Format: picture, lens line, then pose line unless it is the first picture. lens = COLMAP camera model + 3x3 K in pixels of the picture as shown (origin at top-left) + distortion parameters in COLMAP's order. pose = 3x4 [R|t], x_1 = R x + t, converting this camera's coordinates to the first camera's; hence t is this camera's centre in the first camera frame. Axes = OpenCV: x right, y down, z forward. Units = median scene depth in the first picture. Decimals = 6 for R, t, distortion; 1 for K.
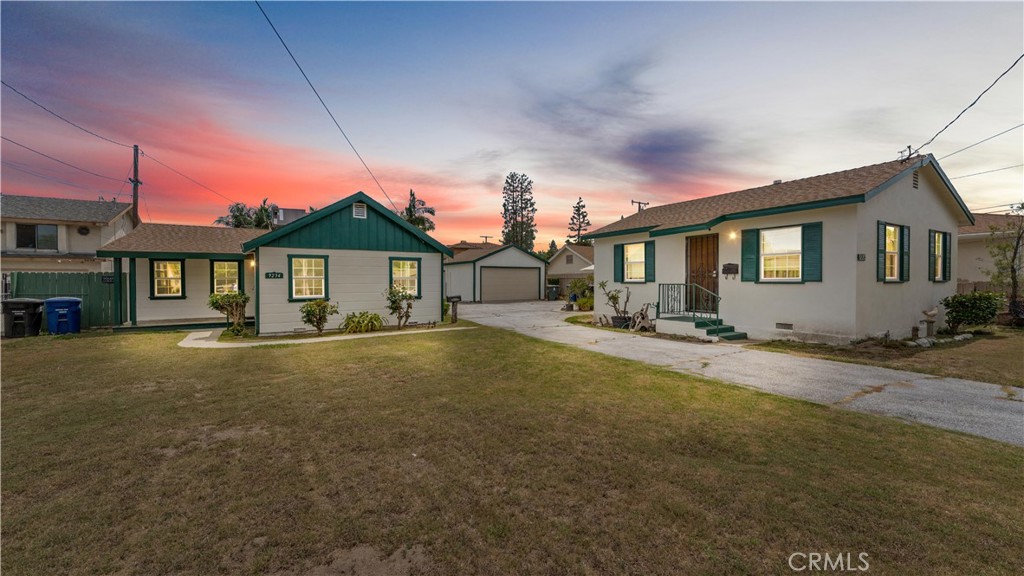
lens RADIAL K [[409.6, 0, 509.8], [0, 409.6, 286.4], [0, 0, 1]] dist [0.002484, 0.000027]
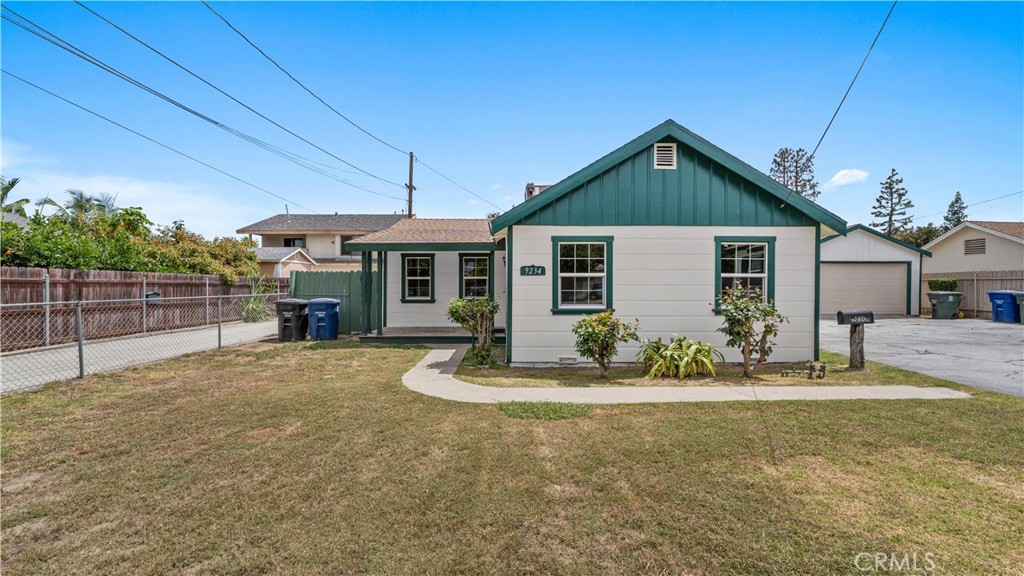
lens RADIAL K [[416.4, 0, 517.0], [0, 416.4, 286.0], [0, 0, 1]] dist [-0.002001, -0.000454]
pose [[0.862443, 0.006147, -0.506116, -0.233938], [-0.011642, 0.999903, -0.007696, 0.001347], [0.506019, 0.012530, 0.862431, 0.376531]]
